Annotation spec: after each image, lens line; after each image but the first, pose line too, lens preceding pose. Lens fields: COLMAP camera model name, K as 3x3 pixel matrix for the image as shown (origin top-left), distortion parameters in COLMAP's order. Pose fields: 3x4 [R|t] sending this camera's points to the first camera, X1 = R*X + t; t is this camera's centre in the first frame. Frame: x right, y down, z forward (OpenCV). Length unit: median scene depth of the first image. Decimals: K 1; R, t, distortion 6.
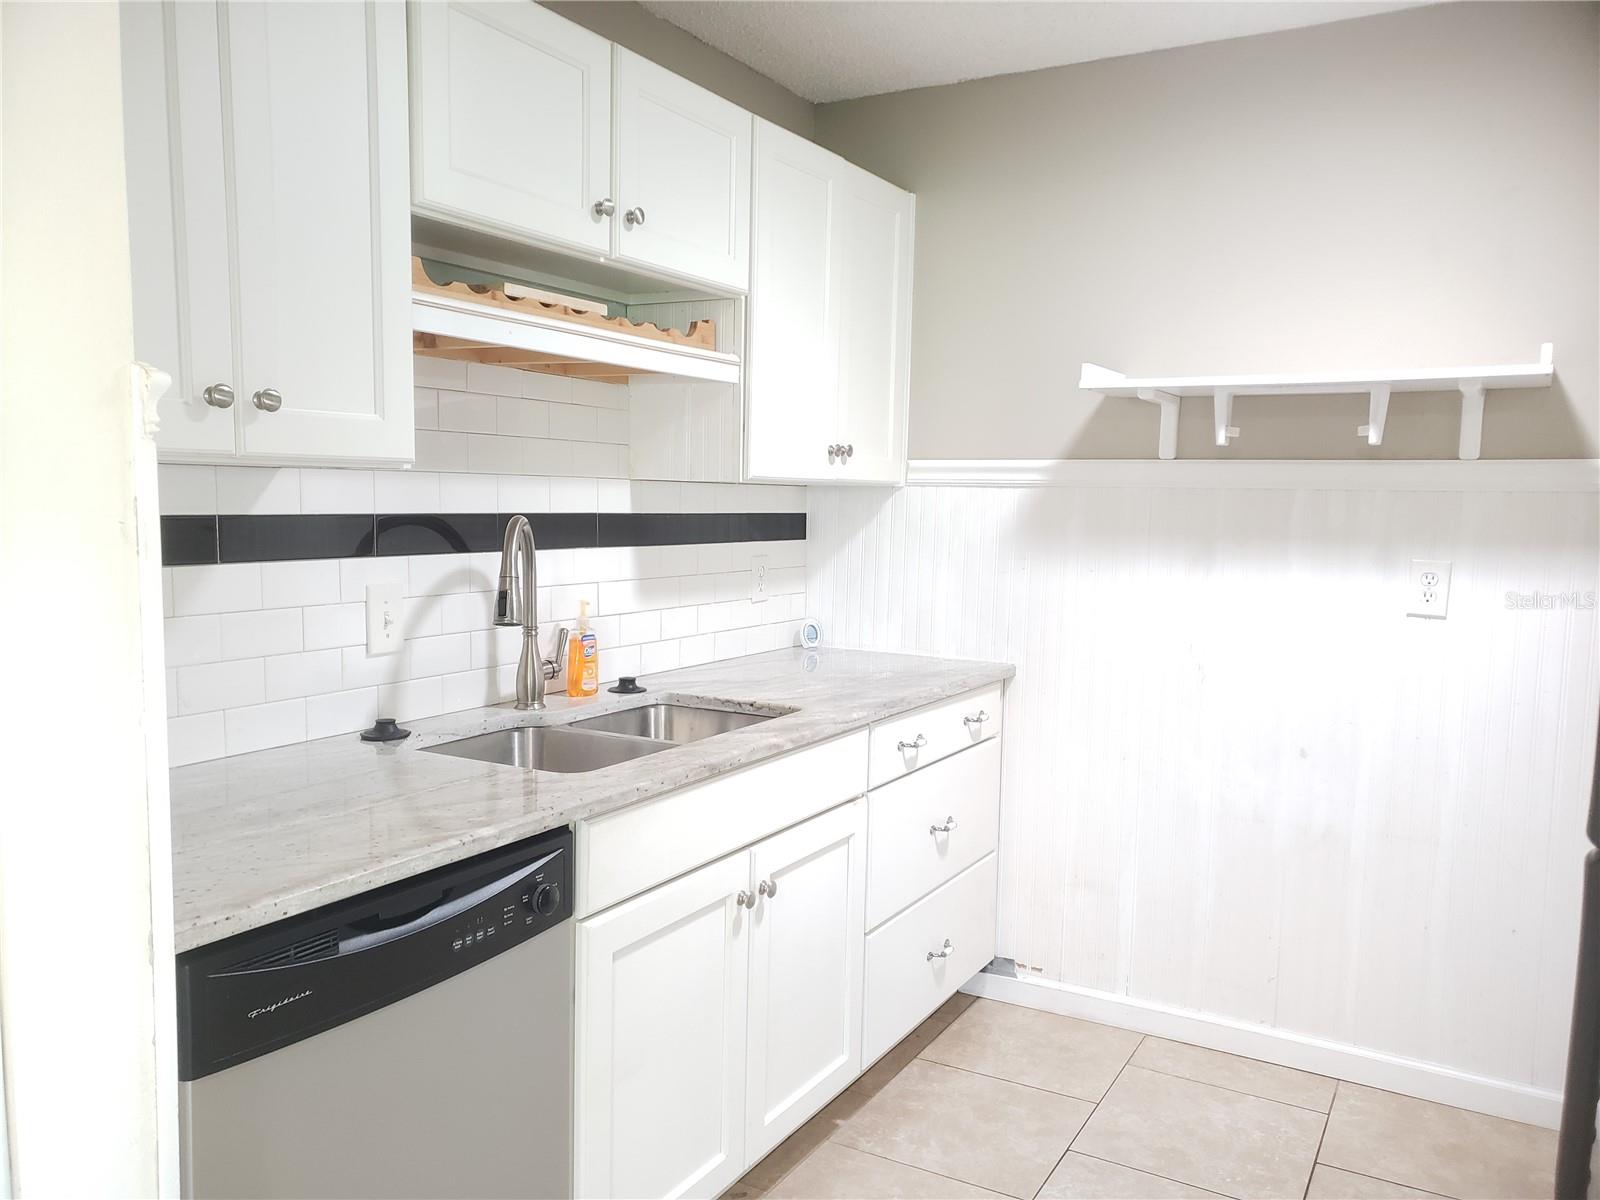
lens RADIAL K [[1236.9, 0, 814.4], [0, 1236.9, 629.4], [0, 0, 1]] dist [0.076606, -0.069712]
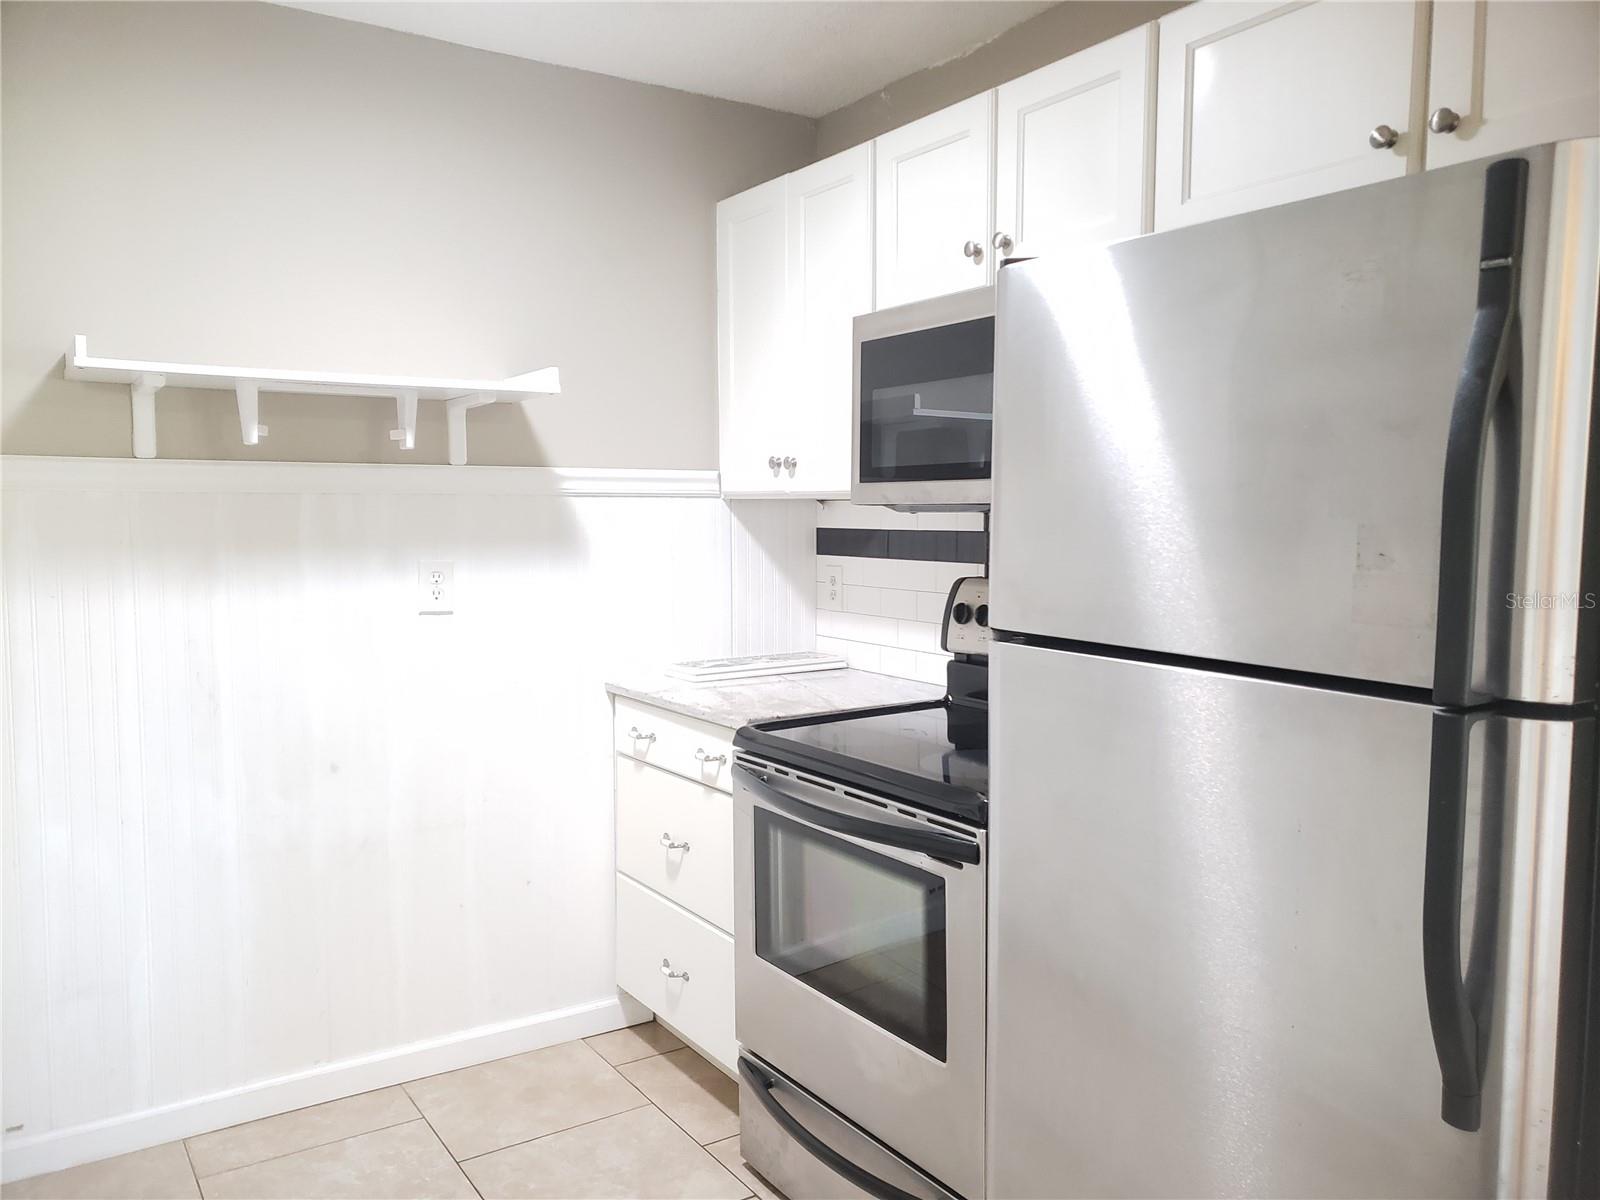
lens RADIAL K [[1253.4, 0, 829.4], [0, 1253.4, 603.8], [0, 0, 1]] dist [0.023298, -0.003680]
pose [[0.454686, -0.089220, 0.886172, -0.297473], [0.105129, 0.993391, 0.046074, -0.032285], [-0.884425, 0.072213, 0.461061, 0.225213]]
